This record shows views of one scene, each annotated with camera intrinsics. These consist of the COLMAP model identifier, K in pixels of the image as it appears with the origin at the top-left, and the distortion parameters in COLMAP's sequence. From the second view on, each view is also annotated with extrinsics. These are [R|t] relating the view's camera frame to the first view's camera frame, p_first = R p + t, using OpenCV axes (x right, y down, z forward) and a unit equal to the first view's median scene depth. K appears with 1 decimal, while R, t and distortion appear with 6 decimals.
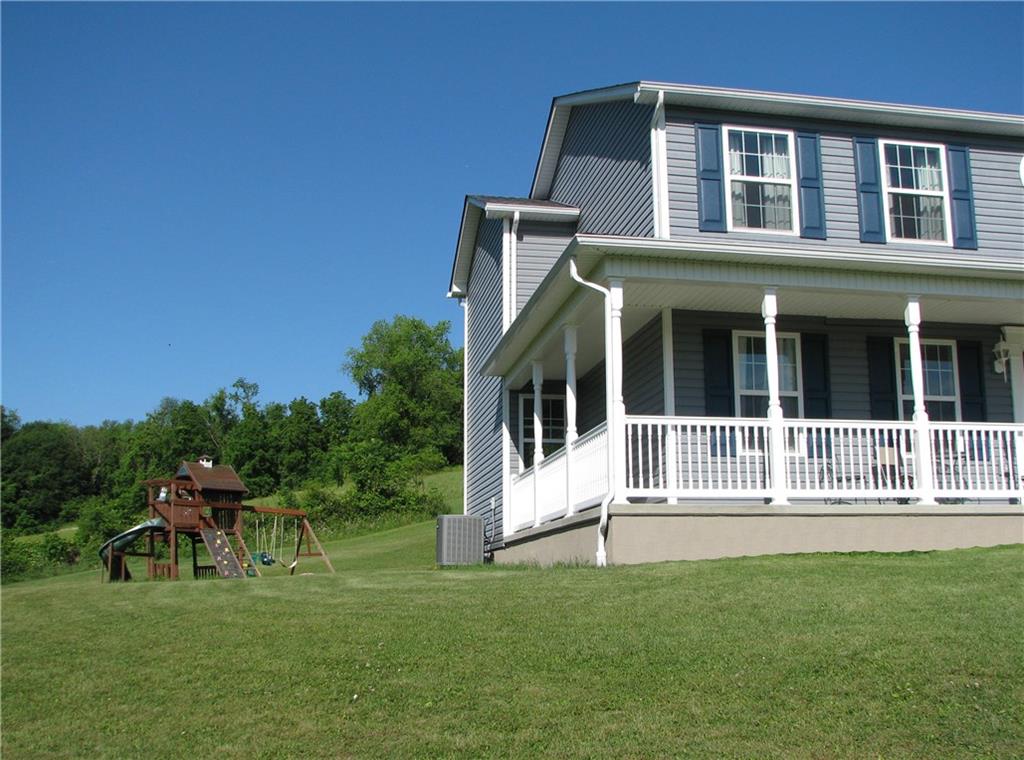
lens RADIAL K [[1134.3, 0, 512.0], [0, 1134.3, 380.0], [0, 0, 1]] dist [-0.178969, 0.188733]
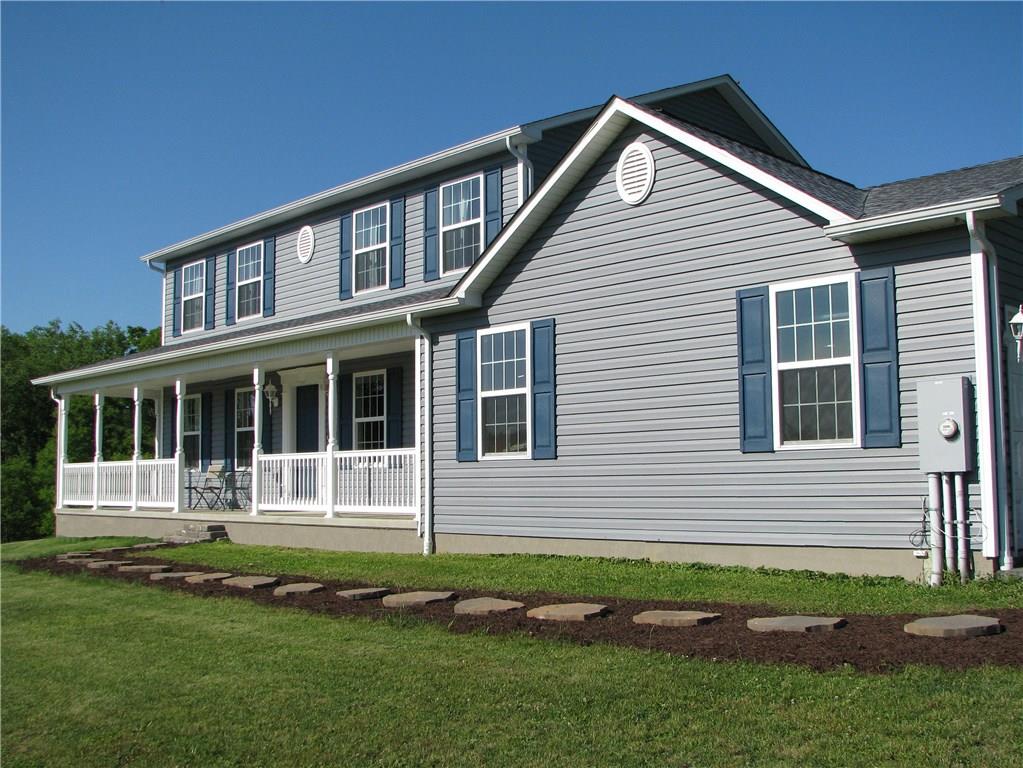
lens RADIAL K [[1105.2, 0, 511.5], [0, 1105.2, 384.0], [0, 0, 1]] dist [-0.138554, 0.009237]
pose [[0.562934, -0.077633, -0.822848, 1.725871], [0.159456, 0.987076, 0.015961, -0.009412], [0.810974, -0.140193, 0.568038, 0.466309]]
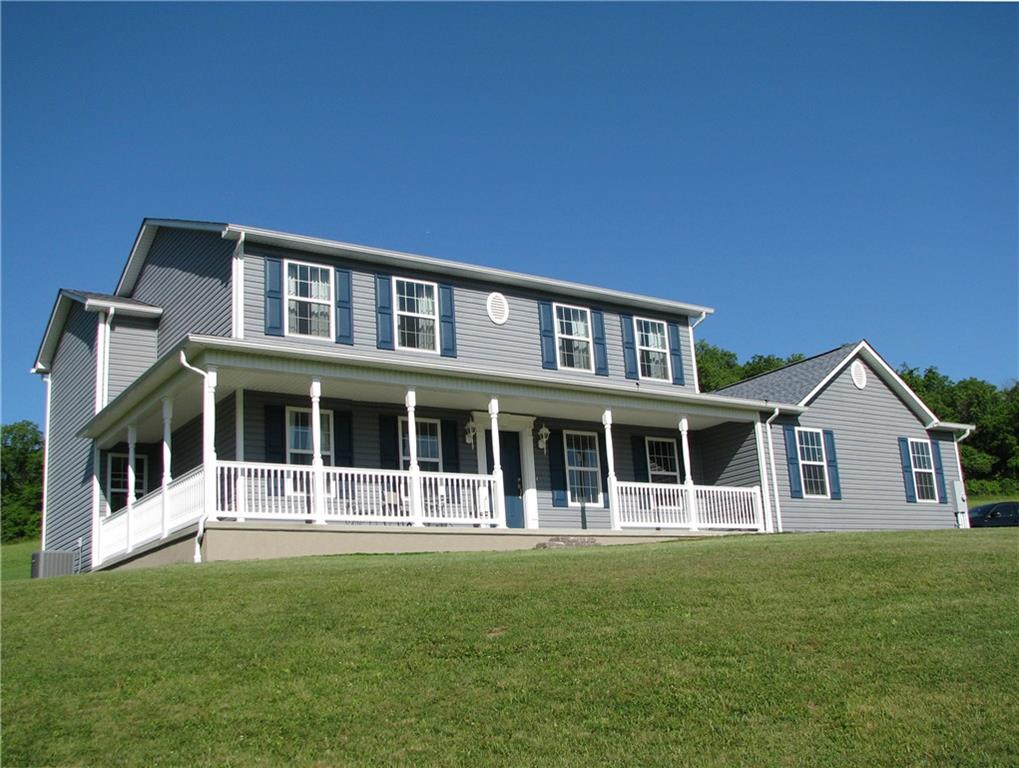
lens RADIAL K [[1100.9, 0, 509.5], [0, 1100.9, 384.0], [0, 0, 1]] dist [-0.138554, 0.009237]
pose [[0.907579, 0.048957, 0.417018, -0.115832], [-0.016524, 0.996575, -0.081032, 0.032360], [-0.419557, 0.066652, 0.905279, -0.335954]]
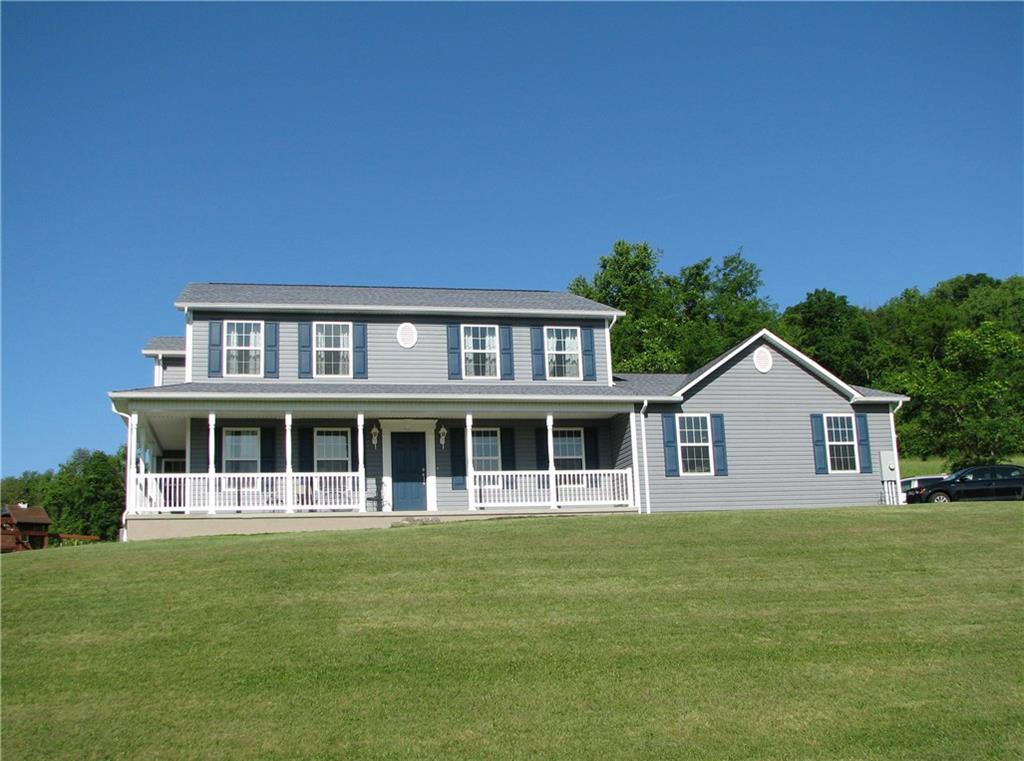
lens RADIAL K [[1134.3, 0, 512.0], [0, 1134.3, 380.5], [0, 0, 1]] dist [-0.178969, 0.188733]
pose [[0.997921, -0.028043, 0.058021, 0.566772], [0.029904, 0.999058, -0.031460, -0.047672], [-0.057084, 0.033129, 0.997820, -0.953605]]
